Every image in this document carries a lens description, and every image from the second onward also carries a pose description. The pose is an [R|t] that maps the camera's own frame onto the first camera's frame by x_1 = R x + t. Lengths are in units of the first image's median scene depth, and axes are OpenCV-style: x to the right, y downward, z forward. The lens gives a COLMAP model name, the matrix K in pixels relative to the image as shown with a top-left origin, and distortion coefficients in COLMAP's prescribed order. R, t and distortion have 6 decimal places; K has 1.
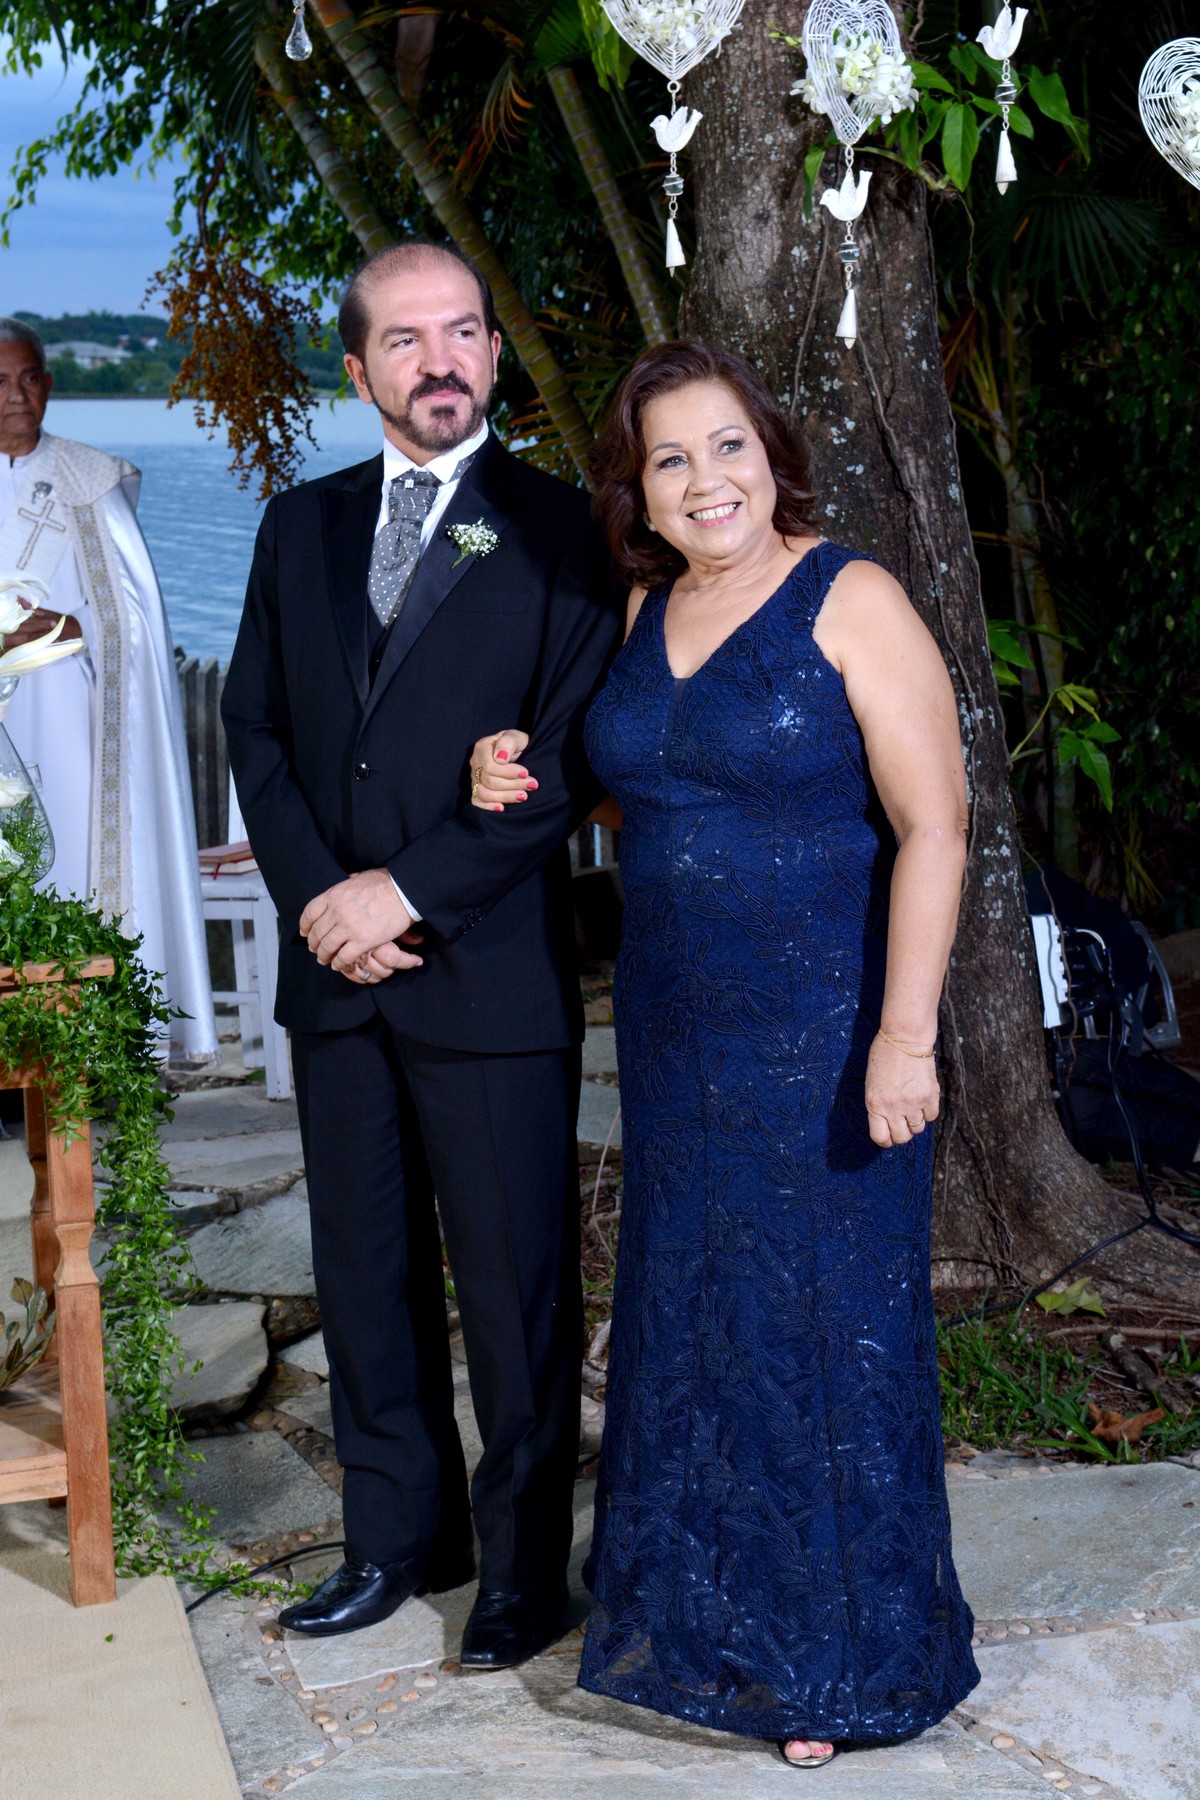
lens RADIAL K [[3102.0, 0, 596.7], [0, 3102.0, 893.6], [0, 0, 1]] dist [0.197505, 0.000000]
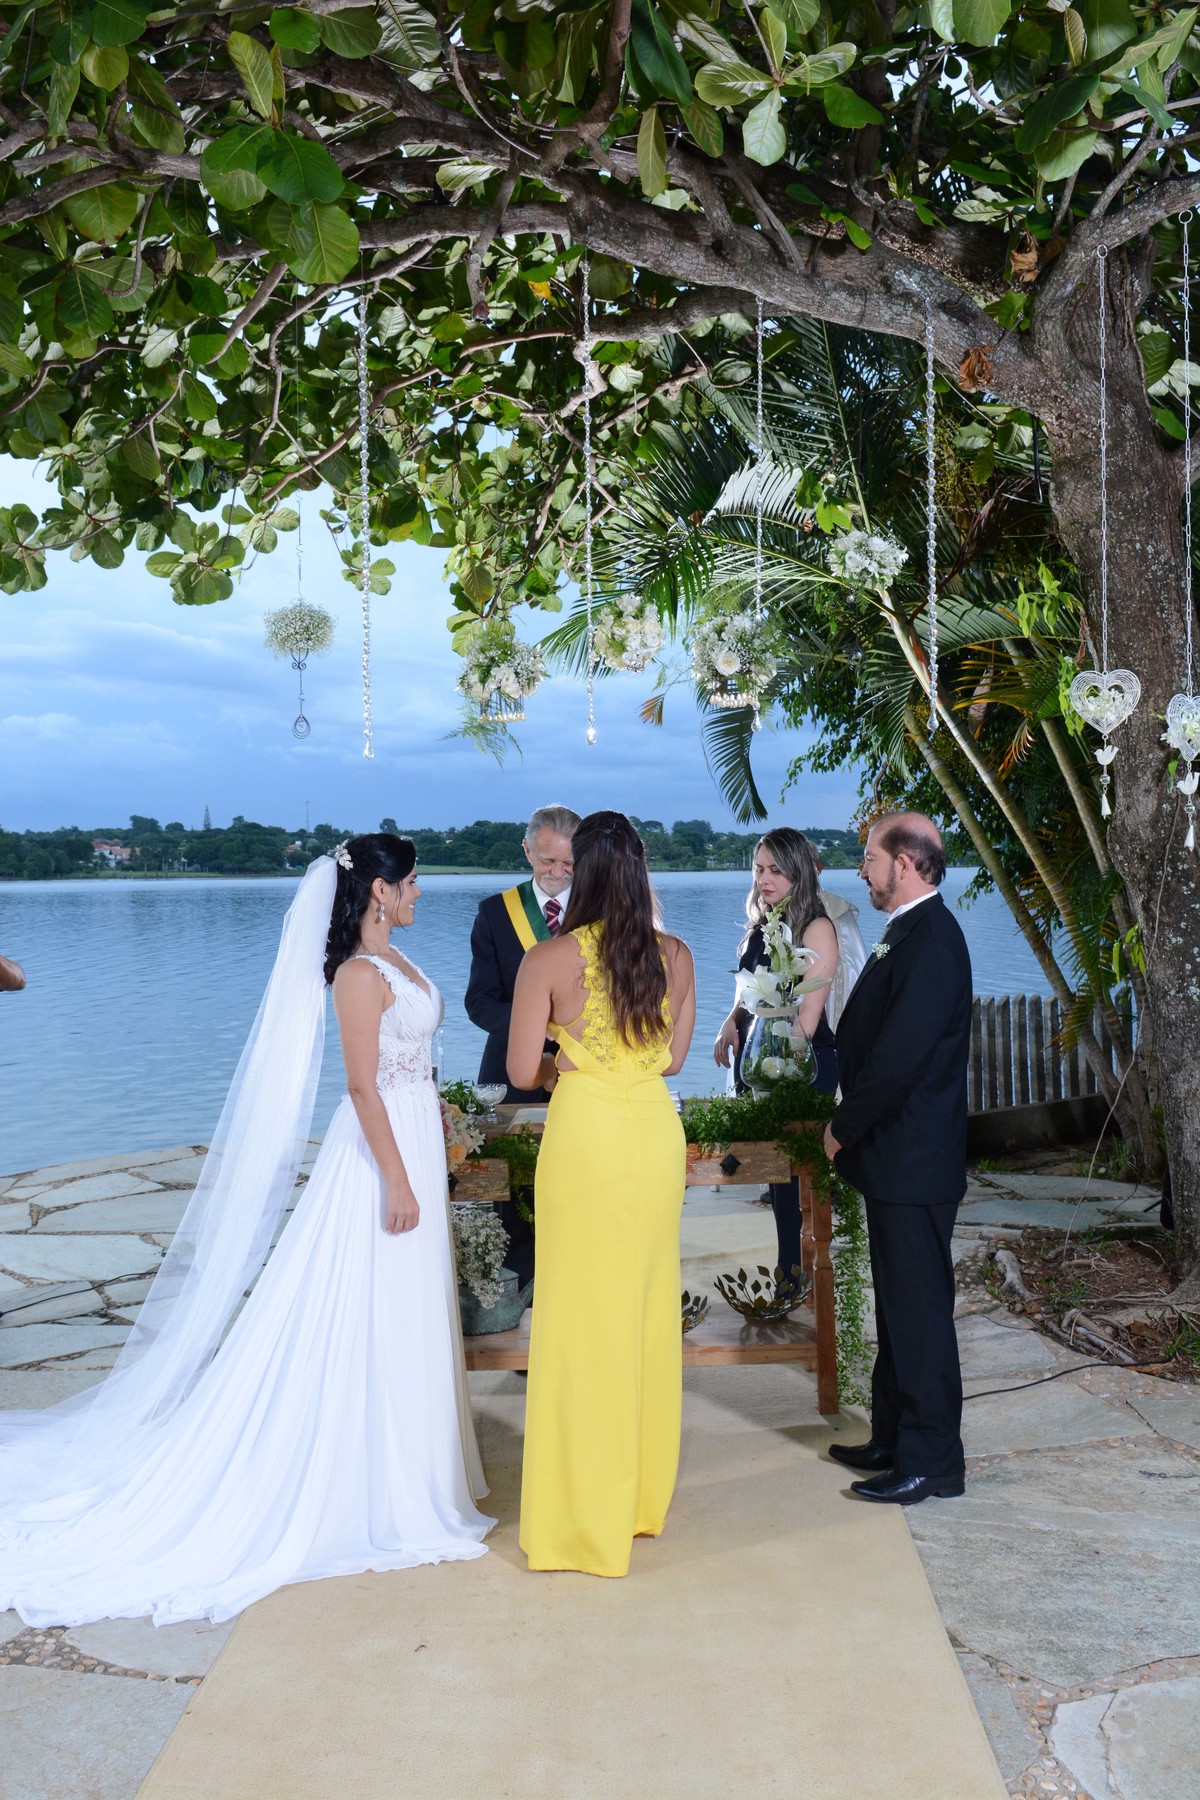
lens RADIAL K [[1555.7, 0, 587.4], [0, 1555.7, 892.6], [0, 0, 1]] dist [-0.006948, -0.026799]
pose [[0.956672, 0.004051, -0.291140, -0.004504], [-0.044985, 0.989954, -0.134044, 0.013837], [0.287672, 0.141333, 0.947243, -0.111624]]
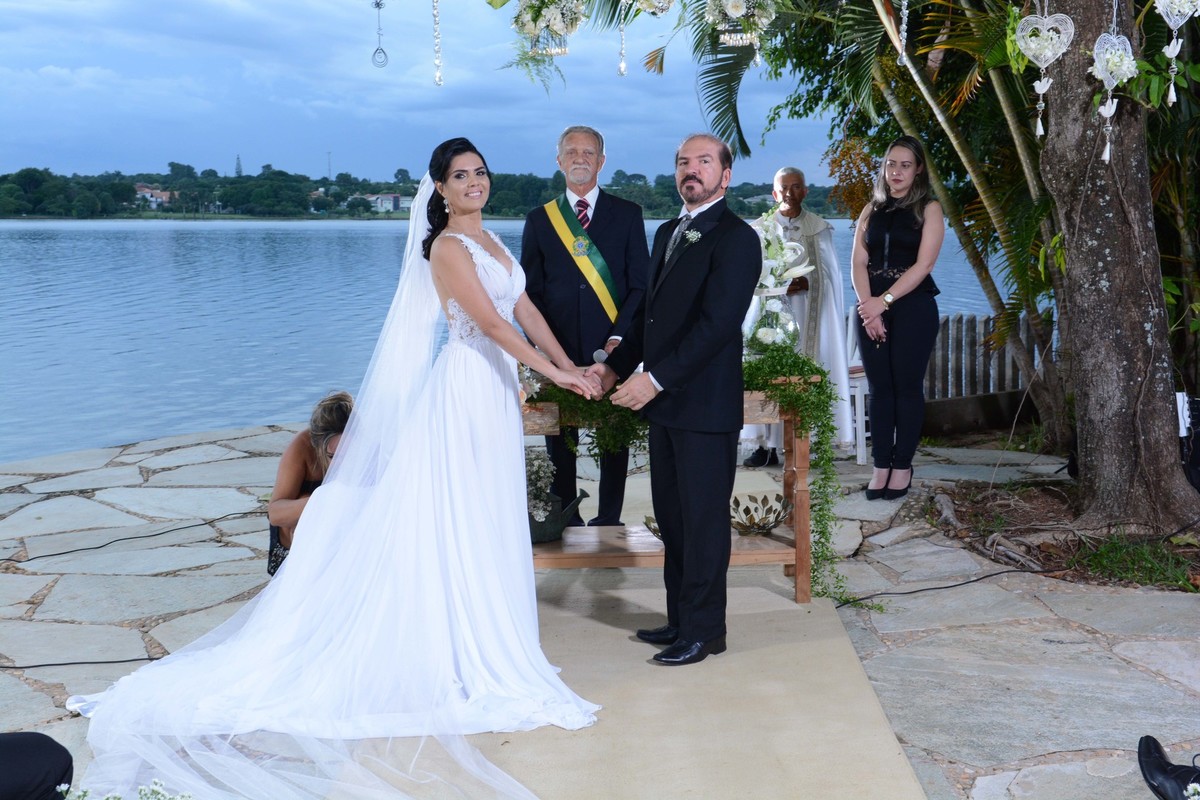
lens RADIAL K [[1377.0, 0, 603.8], [0, 1377.0, 400.1], [0, 0, 1]] dist [0.058280, 0.000000]
pose [[0.962647, 0.045191, -0.266963, -0.006135], [-0.053004, 0.998349, -0.022129, 0.065040], [0.265522, 0.035452, 0.963453, -0.217886]]
